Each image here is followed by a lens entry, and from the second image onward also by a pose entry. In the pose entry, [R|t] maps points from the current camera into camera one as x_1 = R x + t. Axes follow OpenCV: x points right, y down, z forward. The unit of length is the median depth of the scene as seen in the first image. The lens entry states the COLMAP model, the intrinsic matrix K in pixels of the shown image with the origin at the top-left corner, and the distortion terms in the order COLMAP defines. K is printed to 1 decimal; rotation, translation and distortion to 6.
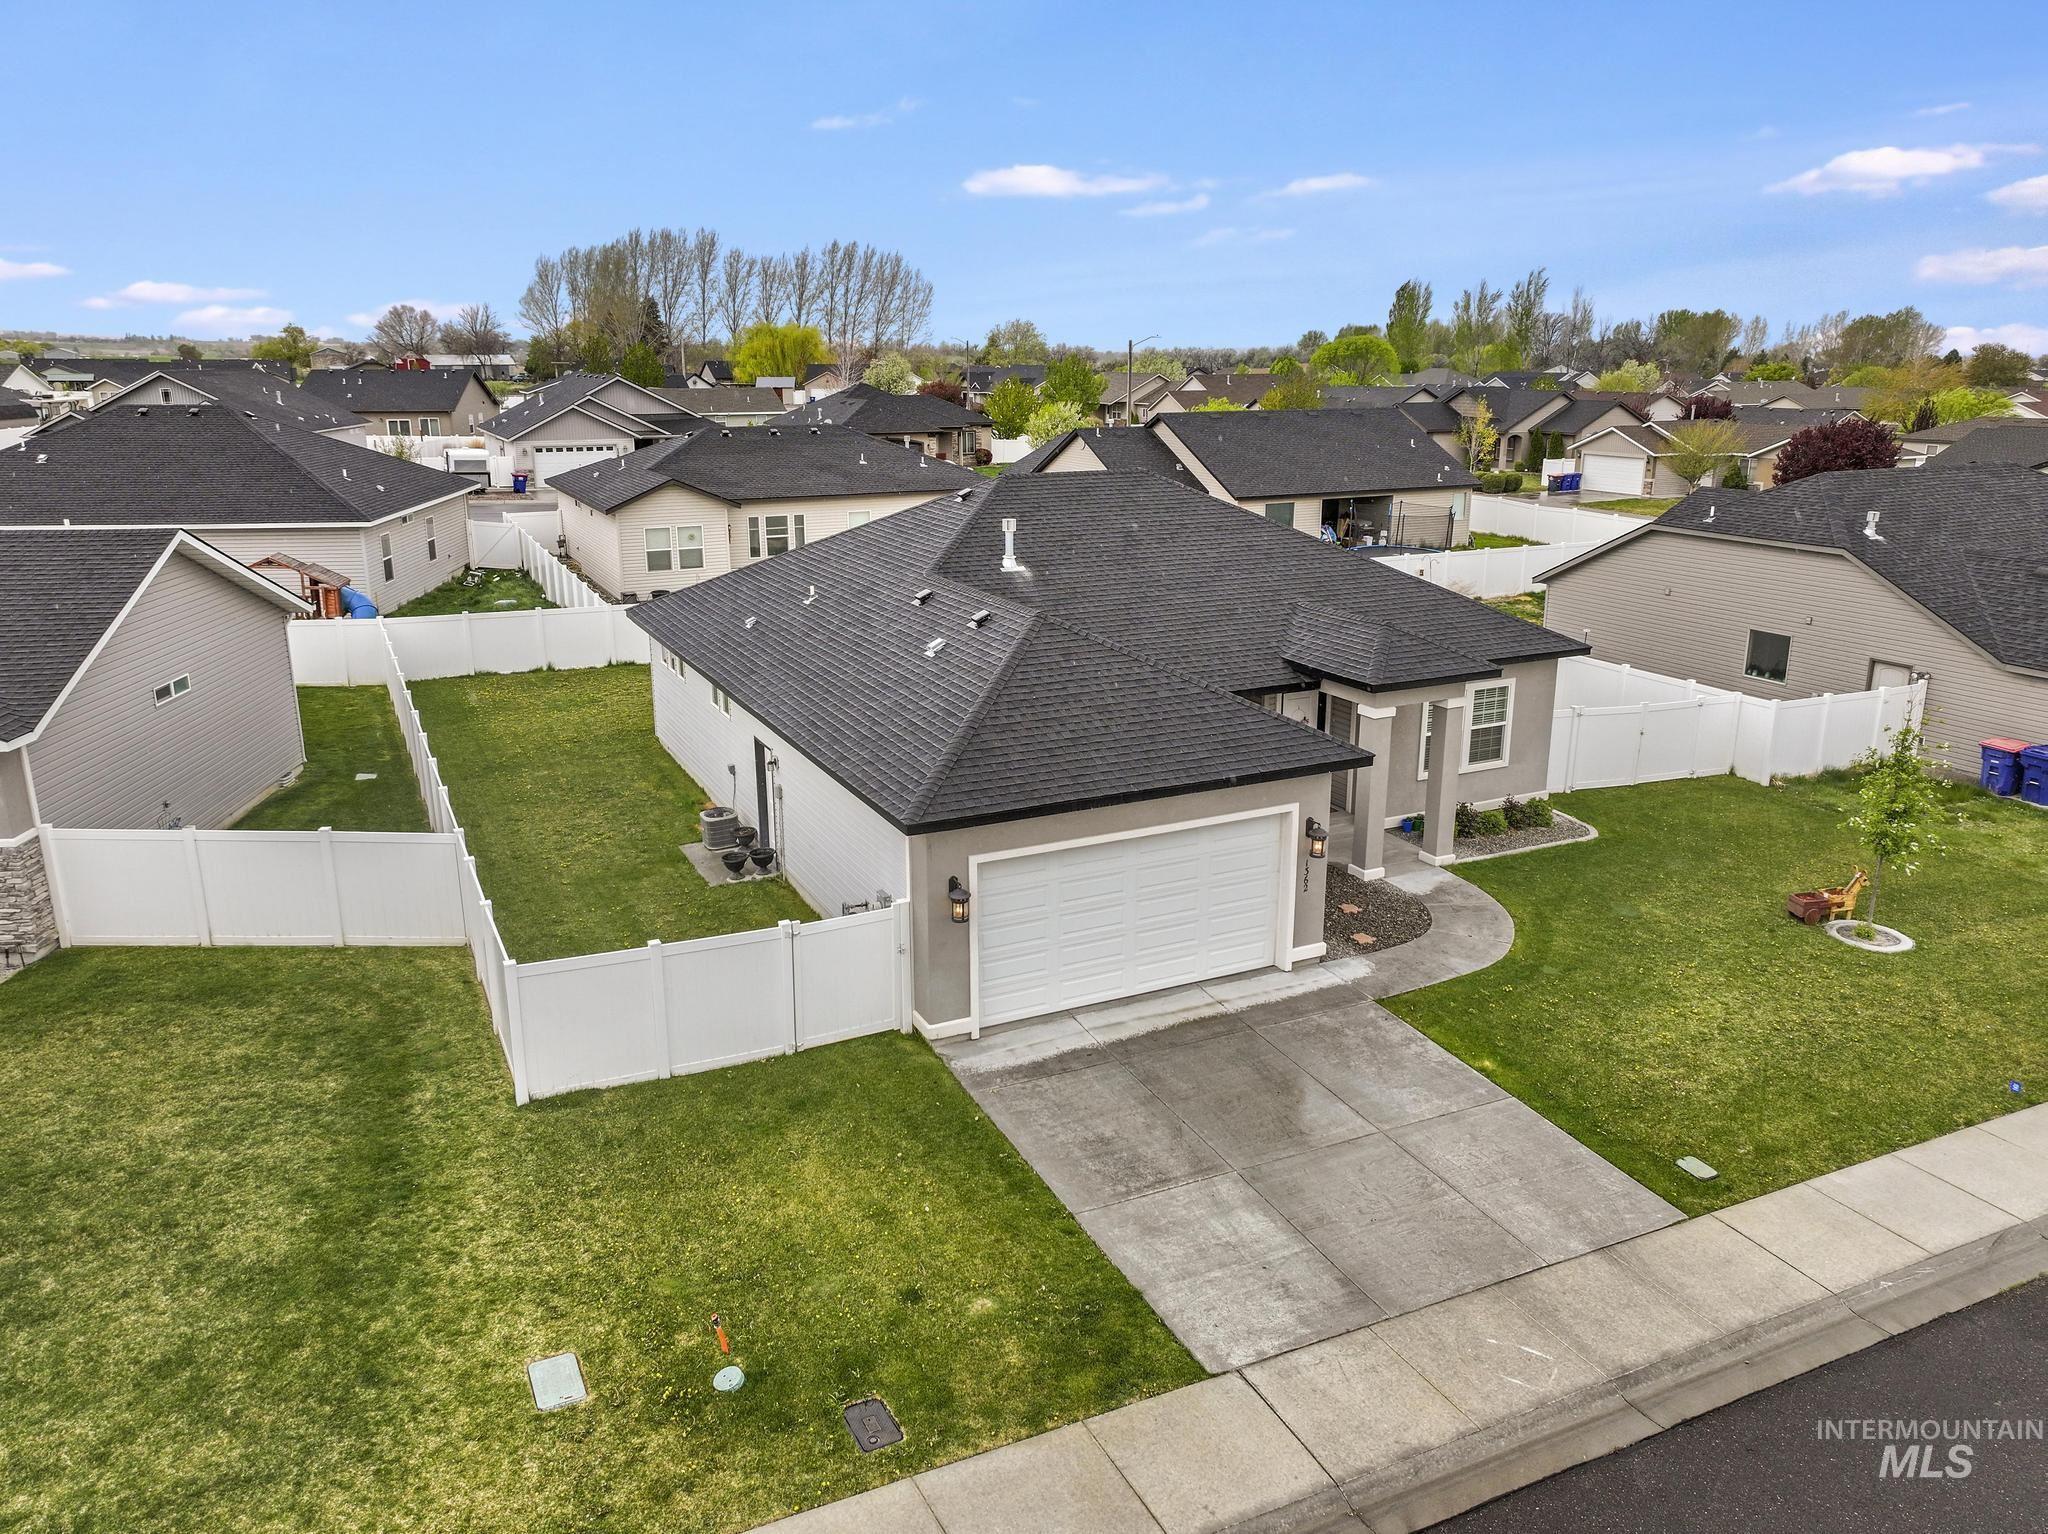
lens RADIAL K [[1485.4, 0, 1018.0], [0, 1485.4, 715.5], [0, 0, 1]] dist [0.010120, 0.002685]
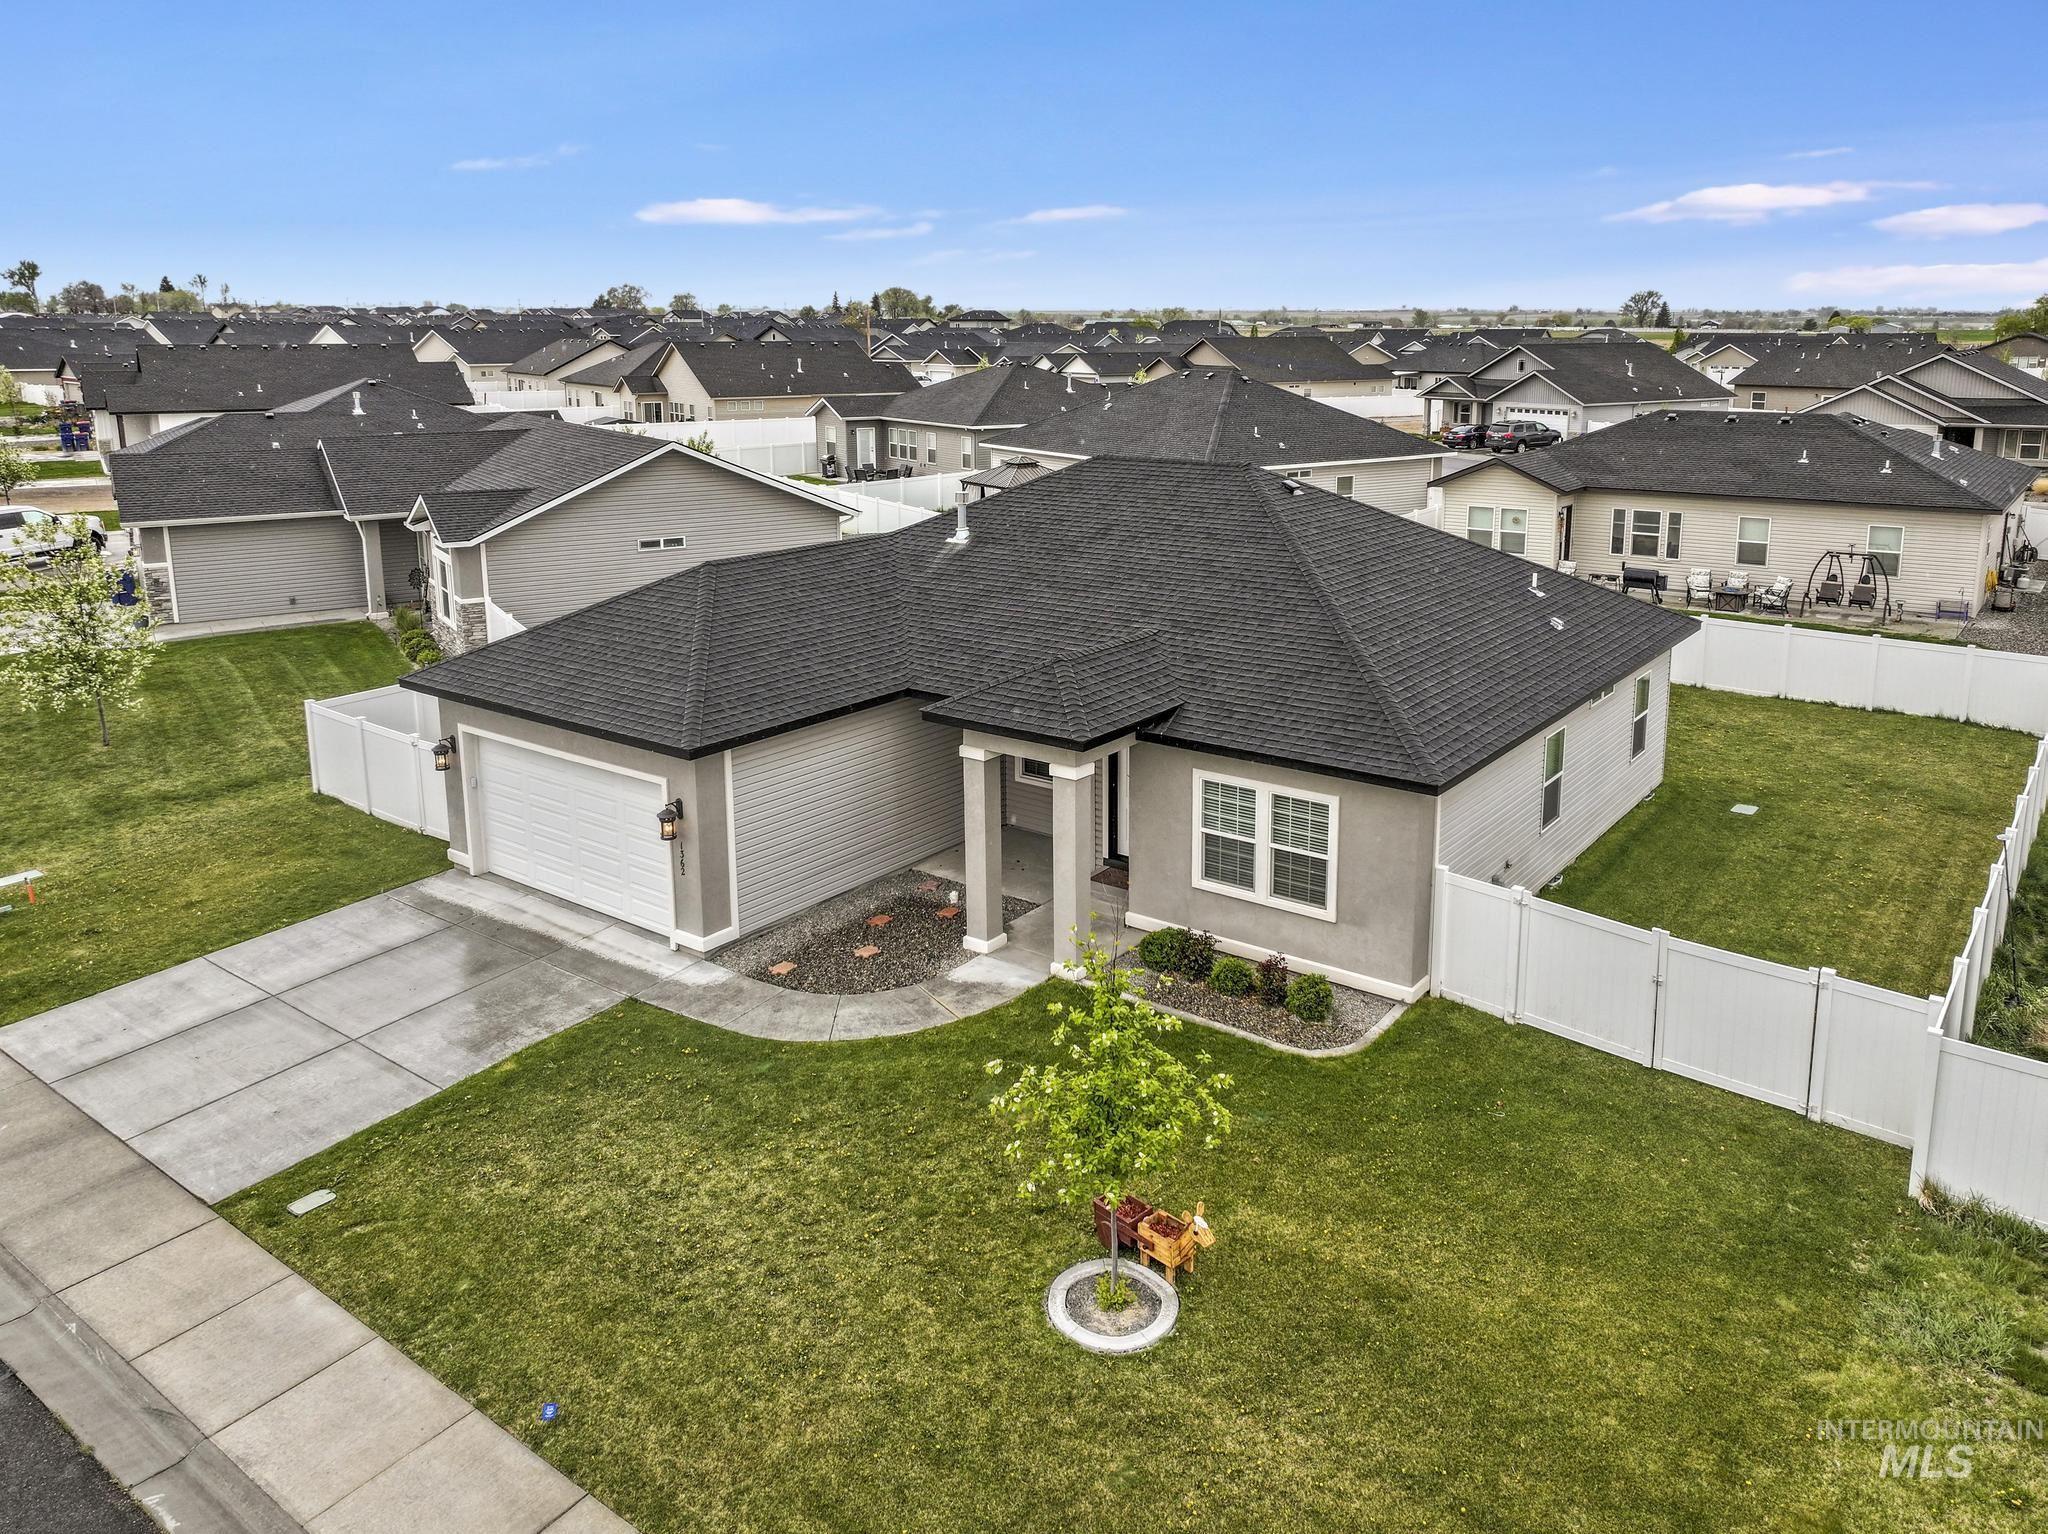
lens RADIAL K [[1470.7, 0, 1028.2], [0, 1470.7, 620.9], [0, 0, 1]] dist [0.016576, -0.004905]
pose [[0.455512, 0.171666, -0.873522, 1.126956], [-0.208917, 0.974443, 0.082556, -0.172420], [0.865369, 0.144888, 0.479734, 0.723587]]
